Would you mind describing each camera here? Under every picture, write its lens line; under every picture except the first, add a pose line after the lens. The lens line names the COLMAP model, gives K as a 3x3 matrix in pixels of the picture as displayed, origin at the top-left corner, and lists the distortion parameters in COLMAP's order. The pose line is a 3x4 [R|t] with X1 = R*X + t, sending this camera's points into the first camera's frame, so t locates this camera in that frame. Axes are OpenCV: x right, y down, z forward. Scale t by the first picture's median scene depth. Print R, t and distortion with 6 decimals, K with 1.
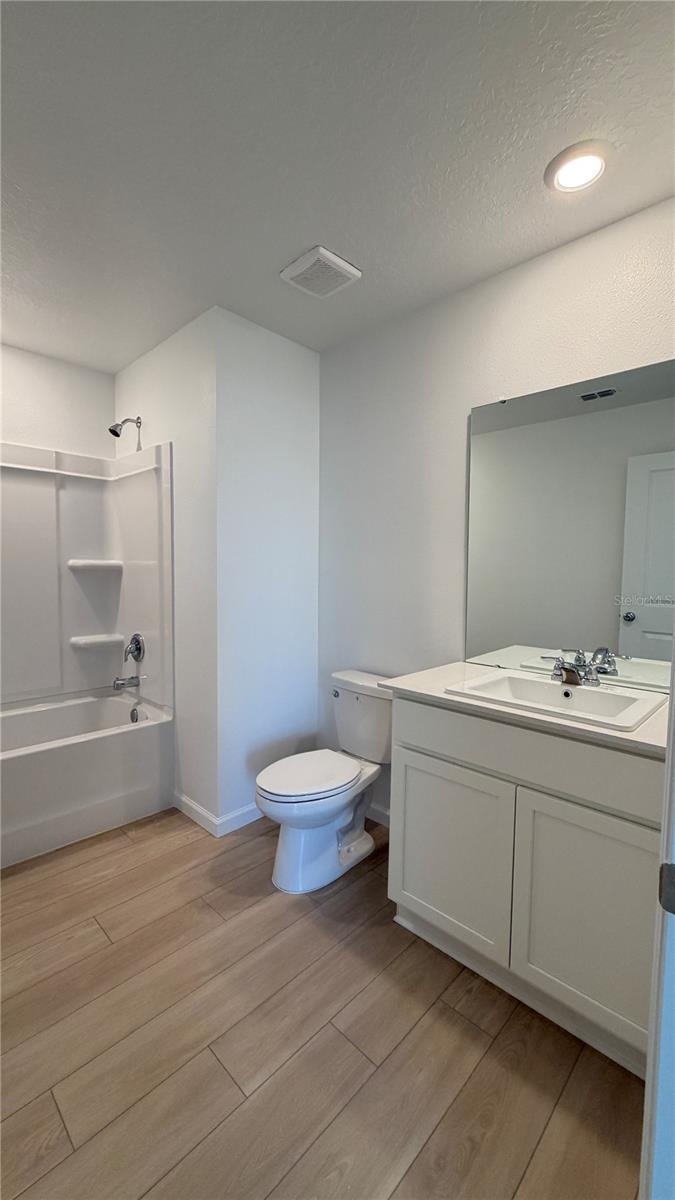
lens RADIAL K [[478.1, 0, 337.5], [0, 478.1, 600.0], [0, 0, 1]] dist [0.000228, 0.000653]
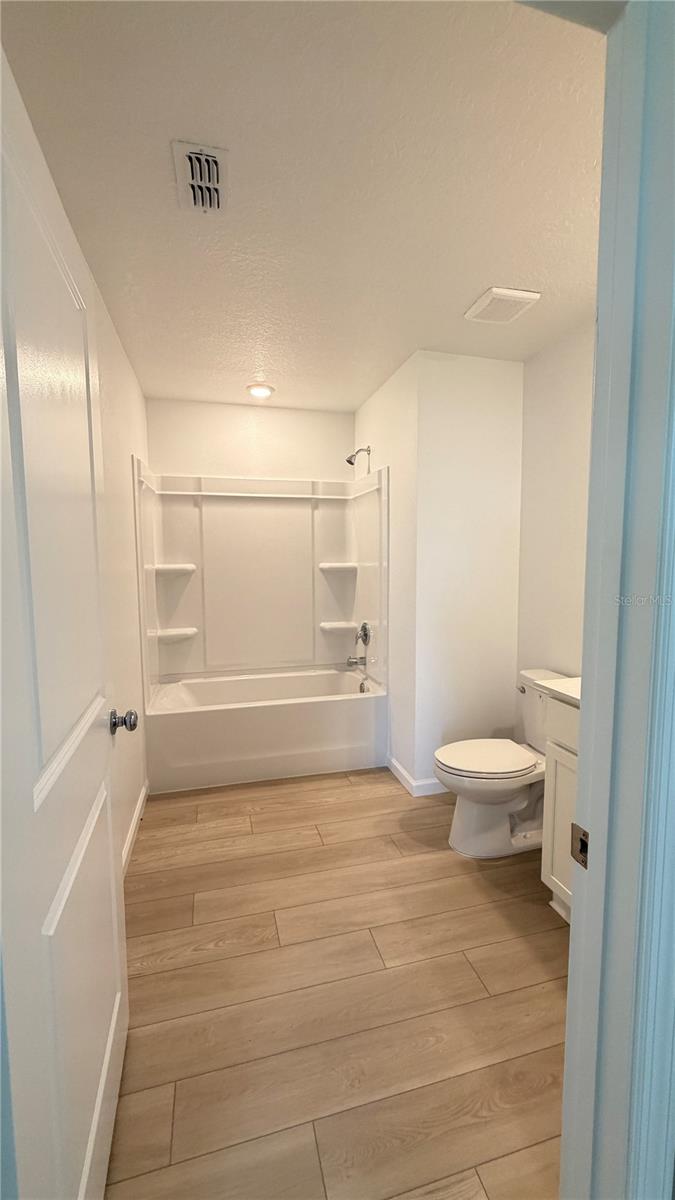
lens RADIAL K [[478.1, 0, 337.5], [0, 478.1, 600.0], [0, 0, 1]] dist [0.000228, 0.000653]
pose [[0.858465, 0.029082, -0.512047, 0.178910], [-0.017902, 0.999482, 0.026753, -0.023340], [0.512560, -0.013799, 0.858540, -0.114095]]
